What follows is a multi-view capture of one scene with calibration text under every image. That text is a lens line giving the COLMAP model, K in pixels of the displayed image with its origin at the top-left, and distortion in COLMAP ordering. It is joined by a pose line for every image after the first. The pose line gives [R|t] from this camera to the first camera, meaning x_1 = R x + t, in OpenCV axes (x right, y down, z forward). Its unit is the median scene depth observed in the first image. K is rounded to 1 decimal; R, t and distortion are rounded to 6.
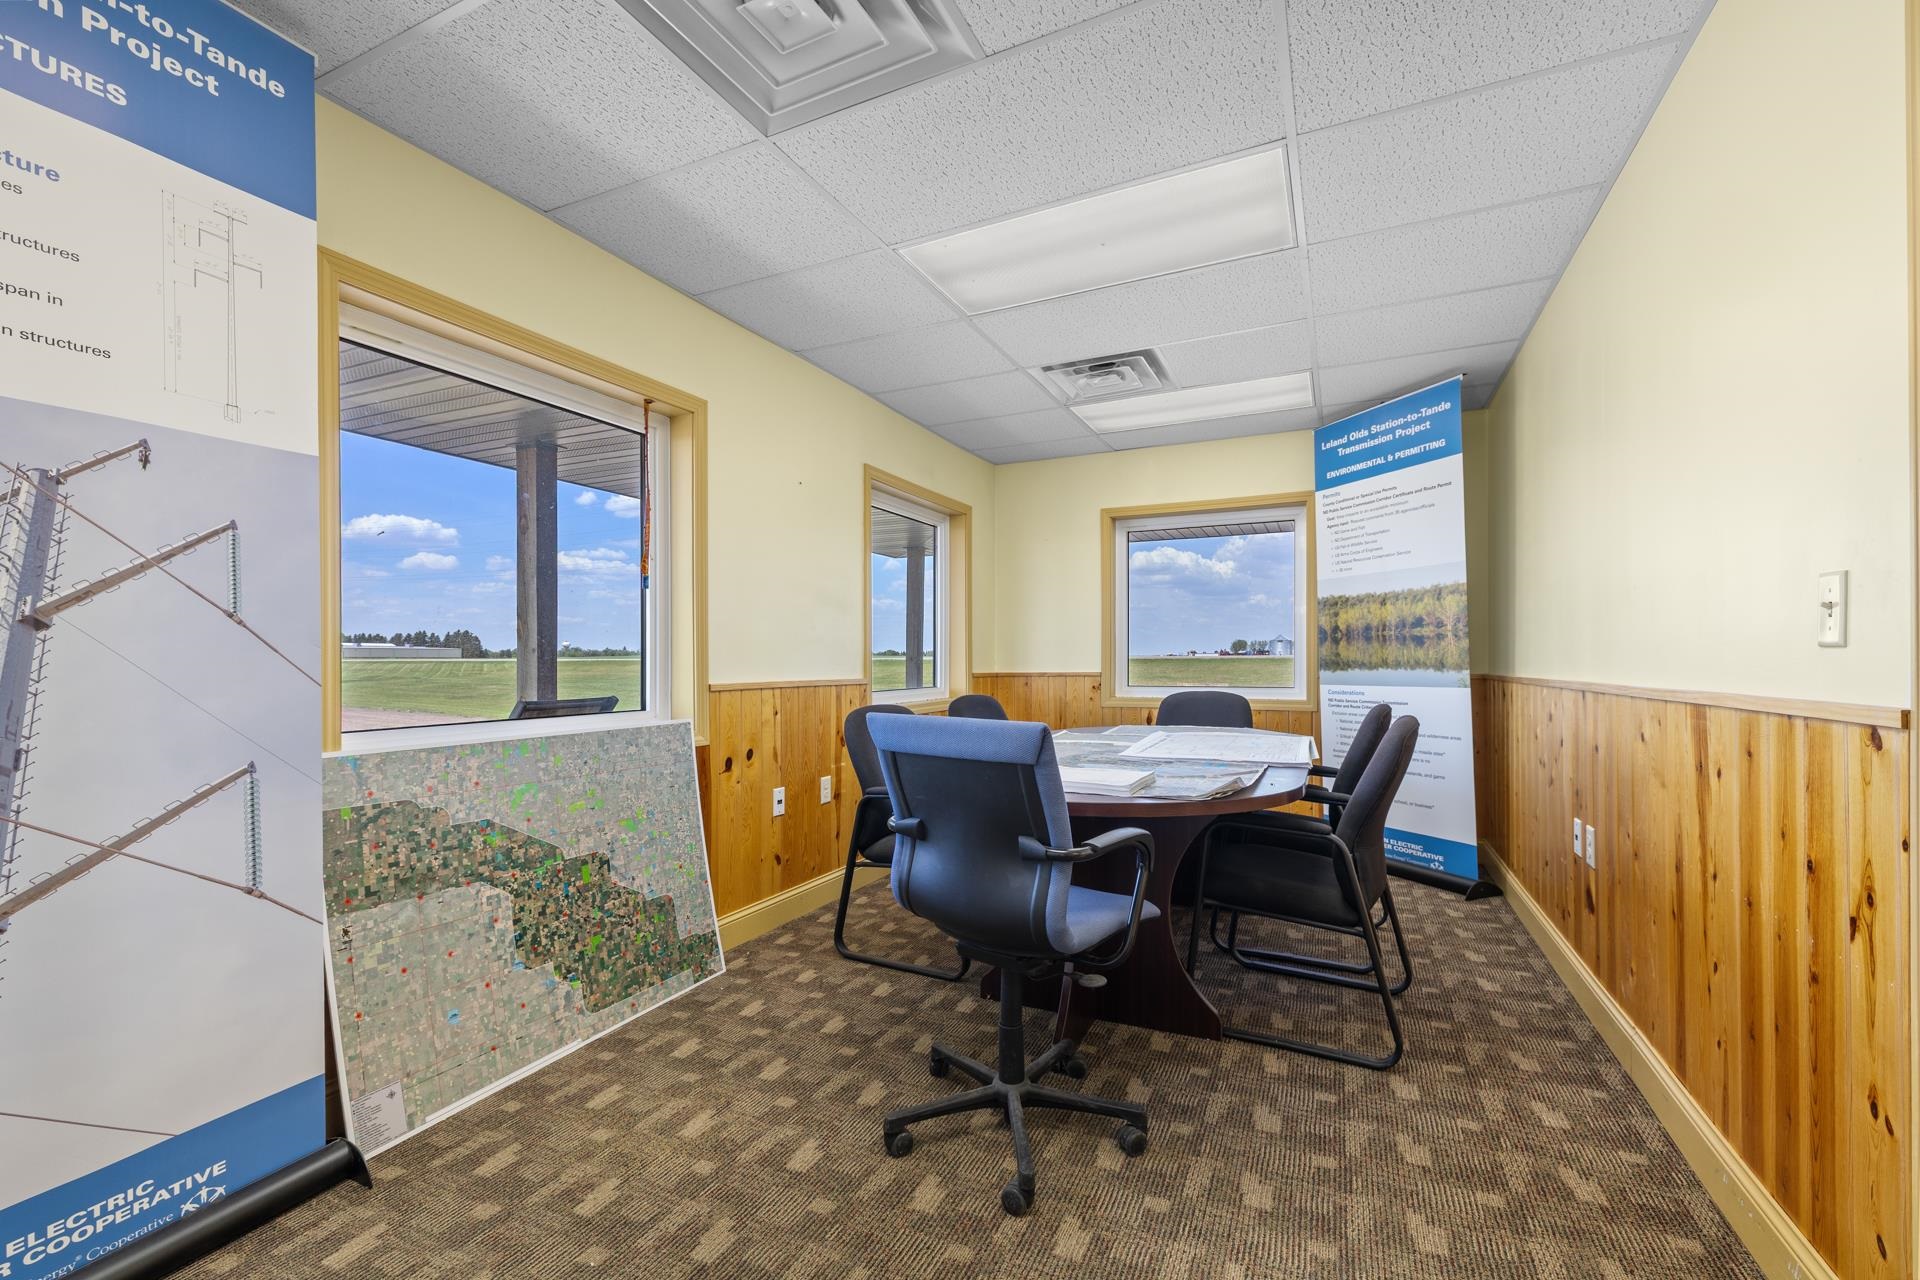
lens RADIAL K [[813.8, 0, 960.4], [0, 813.8, 659.2], [0, 0, 1]] dist [-0.003736, 0.002080]
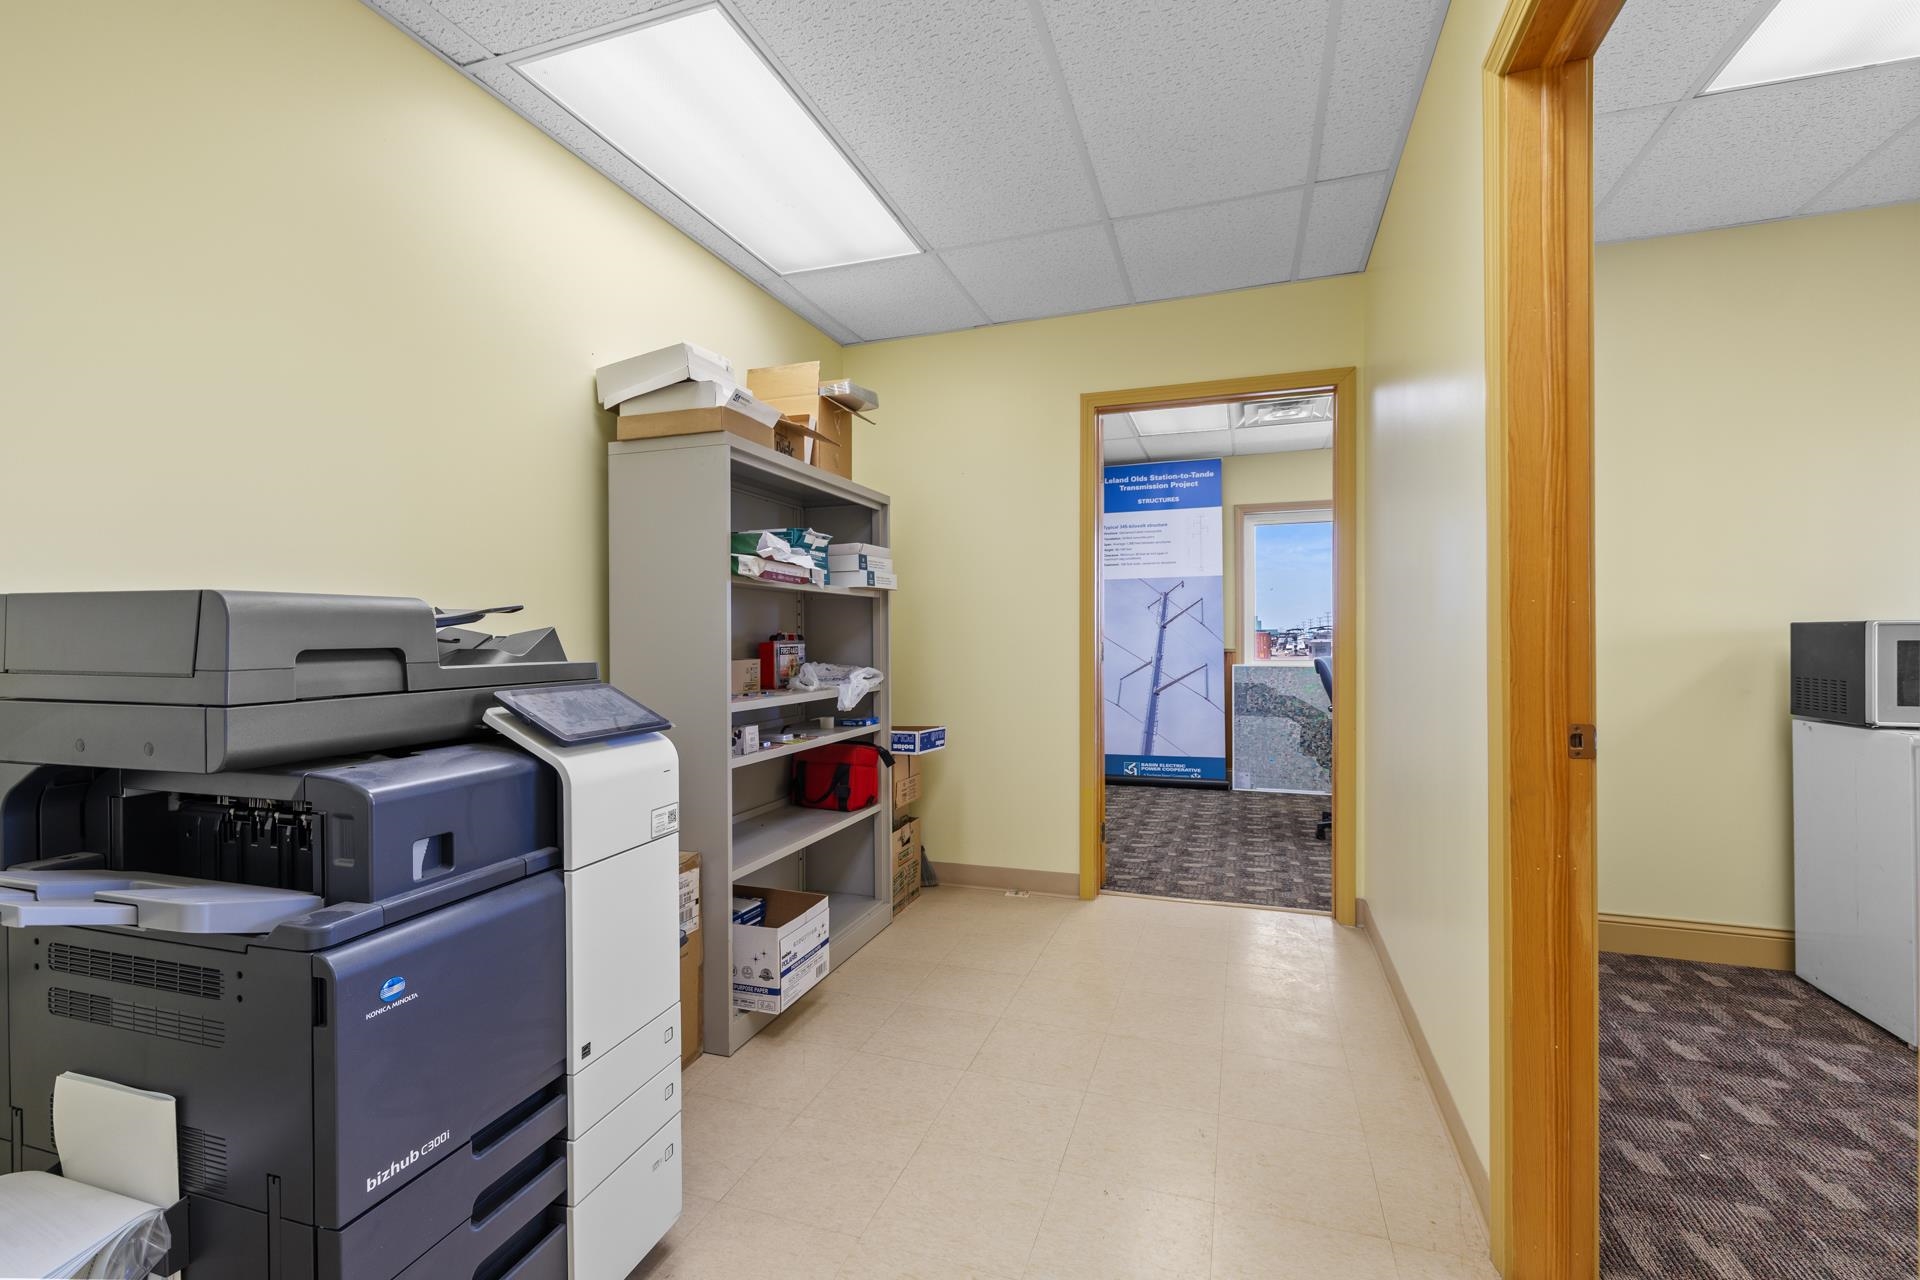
lens RADIAL K [[813.8, 0, 964.8], [0, 813.8, 634.3], [0, 0, 1]] dist [-0.003736, 0.002080]
pose [[0.117335, 0.004155, -0.993084, 2.030738], [0.003638, 0.999983, 0.004614, -0.018712], [0.993086, -0.004154, 0.117318, -0.388932]]
